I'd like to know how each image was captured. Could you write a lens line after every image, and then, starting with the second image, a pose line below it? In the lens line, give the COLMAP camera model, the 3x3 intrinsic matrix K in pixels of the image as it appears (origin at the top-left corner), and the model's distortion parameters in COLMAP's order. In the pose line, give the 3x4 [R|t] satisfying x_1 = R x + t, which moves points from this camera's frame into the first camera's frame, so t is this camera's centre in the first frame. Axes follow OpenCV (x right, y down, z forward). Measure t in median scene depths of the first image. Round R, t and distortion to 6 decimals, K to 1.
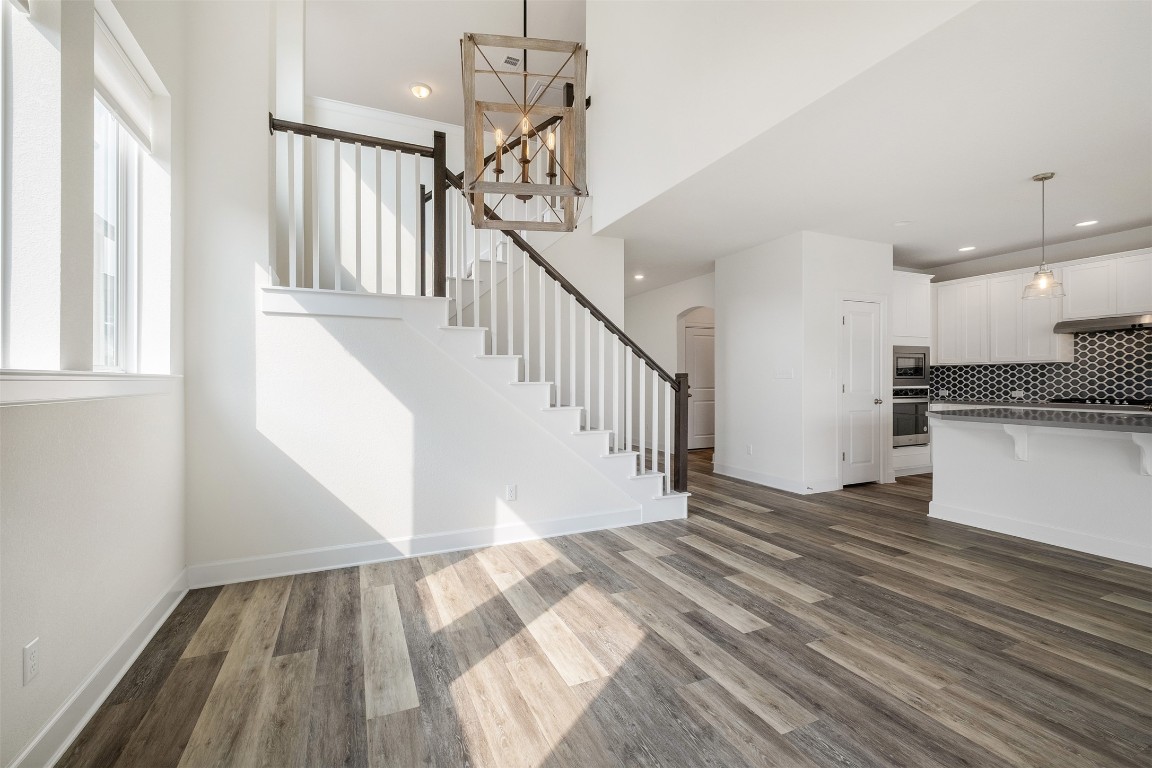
lens RADIAL K [[500.1, 0, 578.7], [0, 500.1, 378.6], [0, 0, 1]] dist [-0.002579, -0.001052]
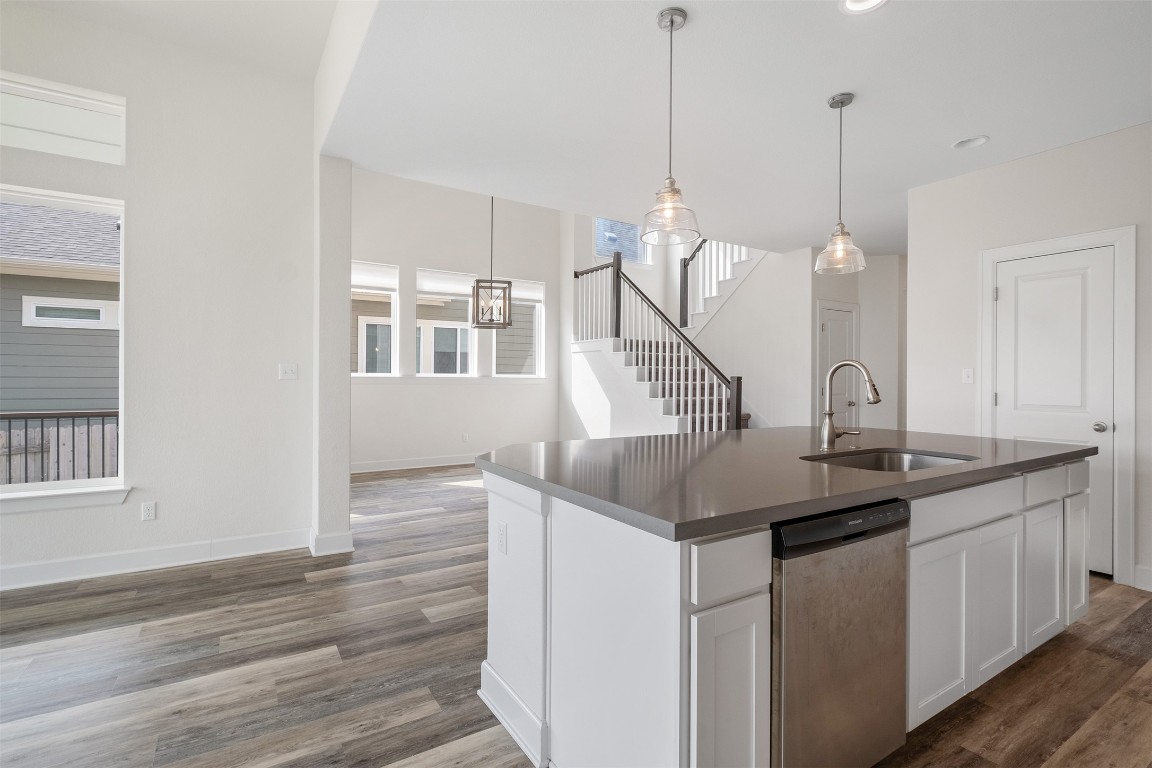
lens RADIAL K [[538.8, 0, 576.0], [0, 538.8, 384.0], [0, 0, 1]] dist [0.000571, 0.000088]
pose [[0.140063, 0.012597, -0.990063, 1.724506], [-0.003786, 0.999919, 0.012186, -0.007008], [0.990135, 0.002042, 0.140099, 0.537966]]
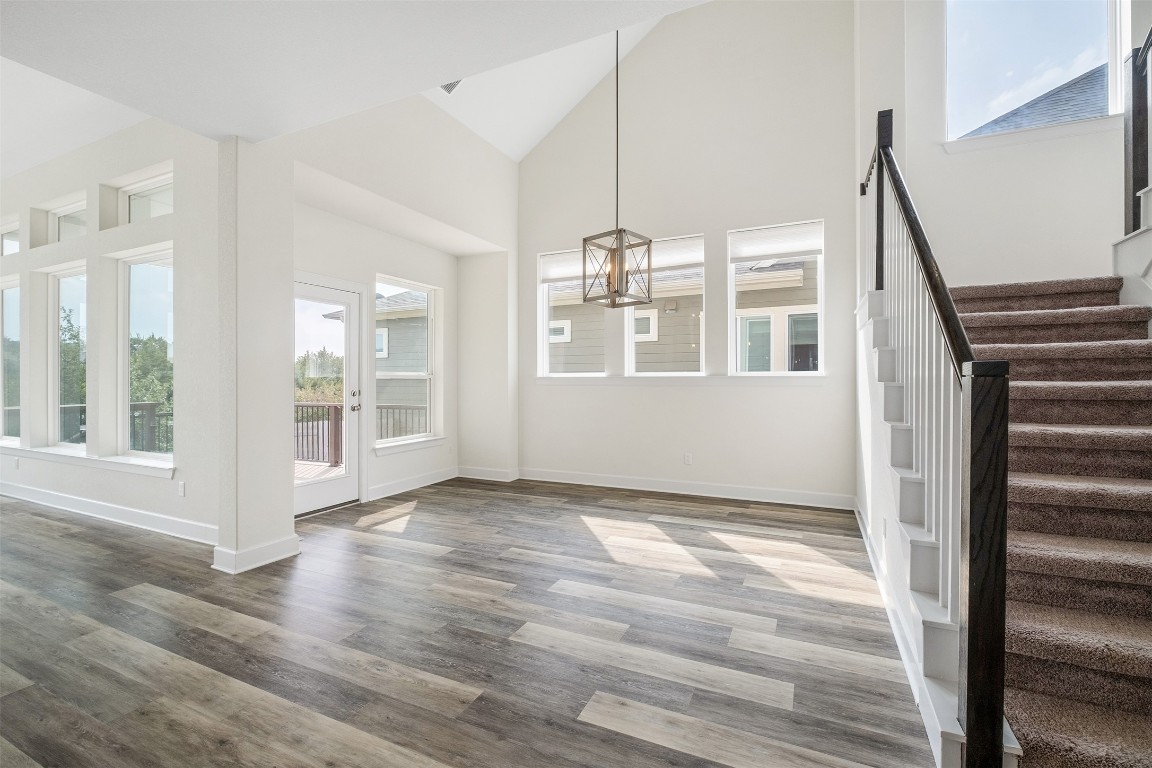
lens RADIAL K [[500.1, 0, 578.7], [0, 500.1, 378.6], [0, 0, 1]] dist [-0.002579, -0.001052]
pose [[-0.757793, 0.005537, -0.652471, 0.734323], [0.006052, 0.999981, 0.001457, -0.003268], [0.652467, -0.002845, -0.757812, 1.303422]]
